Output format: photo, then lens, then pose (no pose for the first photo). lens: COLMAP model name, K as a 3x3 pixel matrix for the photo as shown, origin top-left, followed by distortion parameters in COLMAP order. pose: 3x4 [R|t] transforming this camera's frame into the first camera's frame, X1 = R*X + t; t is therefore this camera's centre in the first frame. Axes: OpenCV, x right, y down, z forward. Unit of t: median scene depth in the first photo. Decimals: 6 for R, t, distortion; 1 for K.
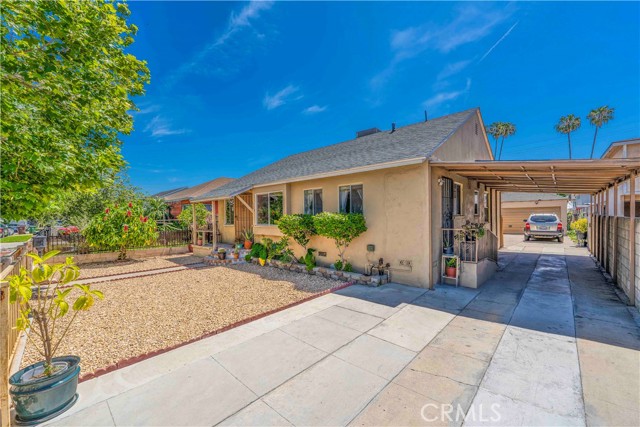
lens RADIAL K [[263.4, 0, 316.7], [0, 263.4, 207.7], [0, 0, 1]] dist [-0.001541, 0.000311]
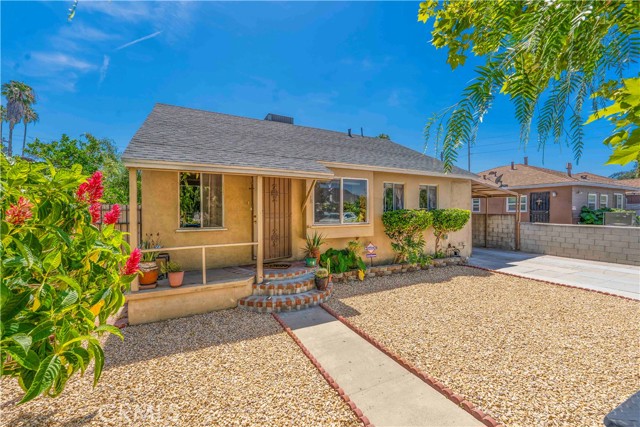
lens RADIAL K [[263.4, 0, 321.9], [0, 263.4, 217.7], [0, 0, 1]] dist [-0.001541, 0.000311]
pose [[0.321697, -0.011453, 0.946774, -0.820340], [-0.032682, 0.999197, 0.023192, 0.032641], [-0.946279, -0.038403, 0.321064, 0.782070]]
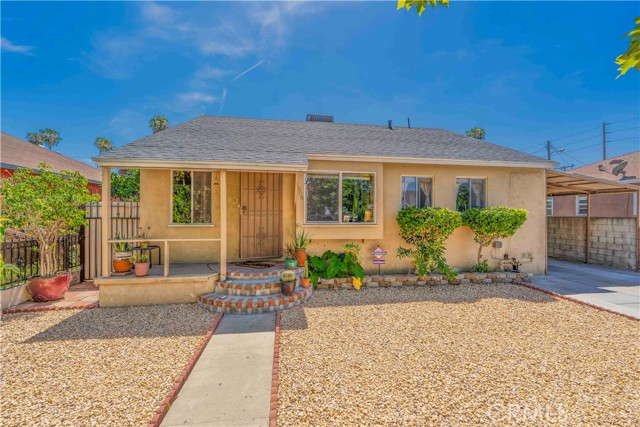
lens RADIAL K [[263.4, 0, 318.9], [0, 263.4, 214.2], [0, 0, 1]] dist [-0.001541, 0.000311]
pose [[0.616240, 0.021005, 0.787279, -0.666152], [-0.039485, 0.999211, 0.004247, 0.040627], [-0.786568, -0.033703, 0.616583, 0.621450]]
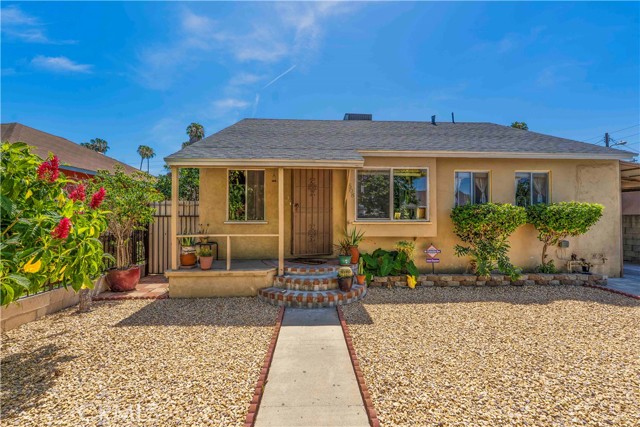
lens RADIAL K [[263.4, 0, 323.4], [0, 263.4, 217.3], [0, 0, 1]] dist [-0.001541, 0.000311]
pose [[0.690923, 0.015001, 0.722773, -0.695084], [-0.035711, 0.999272, 0.013398, 0.052316], [-0.722046, -0.035068, 0.690956, 0.656941]]
